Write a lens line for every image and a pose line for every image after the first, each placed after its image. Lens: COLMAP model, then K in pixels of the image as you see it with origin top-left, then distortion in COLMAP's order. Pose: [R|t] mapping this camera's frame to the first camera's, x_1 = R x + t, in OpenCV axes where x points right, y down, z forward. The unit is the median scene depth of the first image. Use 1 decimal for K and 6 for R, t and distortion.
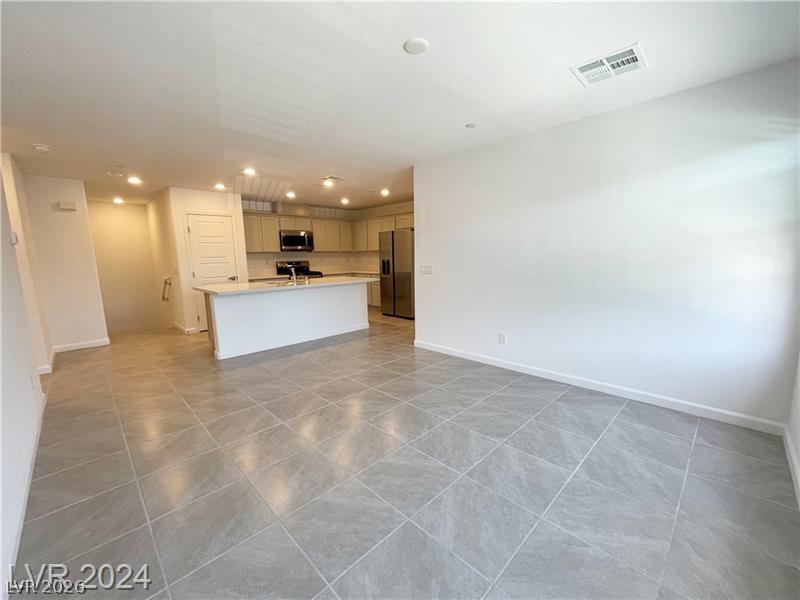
lens RADIAL K [[327.3, 0, 397.8], [0, 327.3, 296.3], [0, 0, 1]] dist [-0.000865, 0.001238]
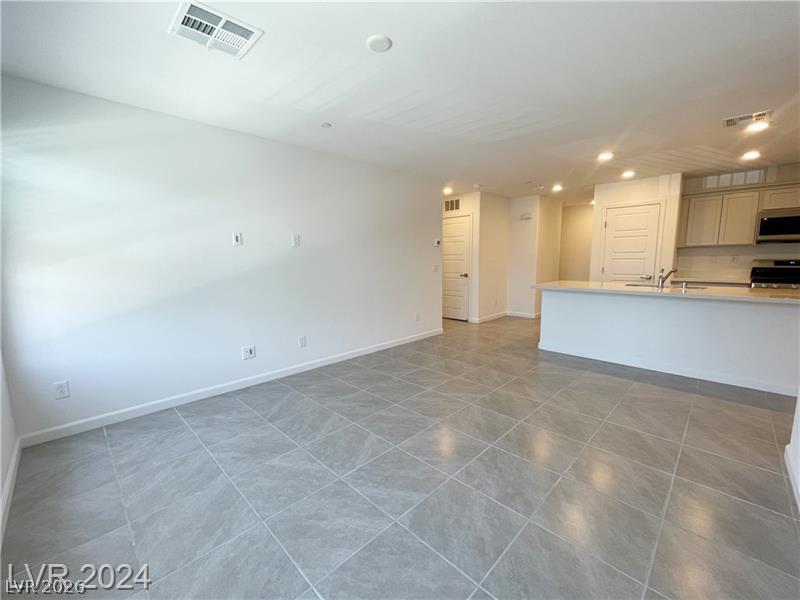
lens RADIAL K [[327.3, 0, 396.2], [0, 327.3, 301.2], [0, 0, 1]] dist [-0.000865, 0.001238]
pose [[0.025542, 0.153930, -0.987752, 0.420396], [-0.117209, 0.981720, 0.149959, -0.057552], [0.992779, 0.111943, 0.043117, 0.405866]]
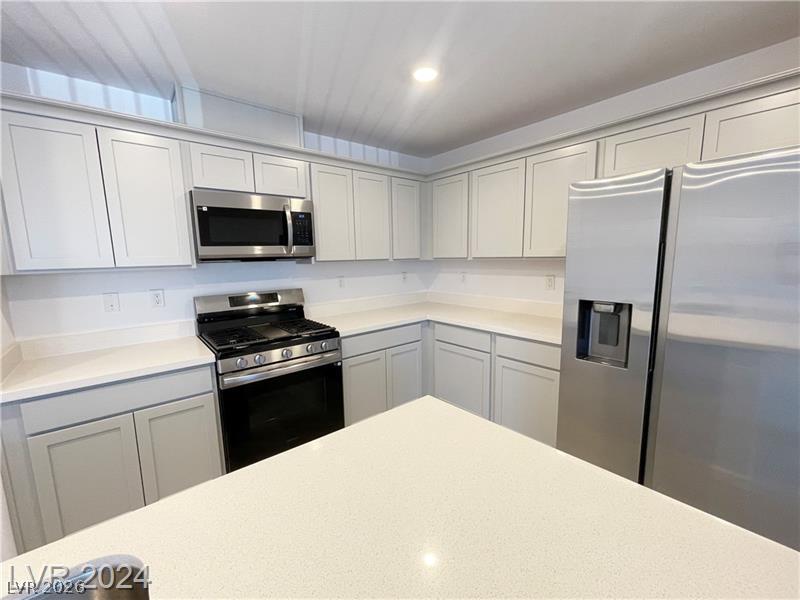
lens RADIAL K [[327.3, 0, 395.9], [0, 327.3, 301.5], [0, 0, 1]] dist [-0.000865, 0.001238]
pose [[0.996401, 0.006864, -0.084492, -0.238026], [-0.005954, 0.999922, 0.011024, -0.161445], [0.084561, -0.010481, 0.996363, 1.083796]]
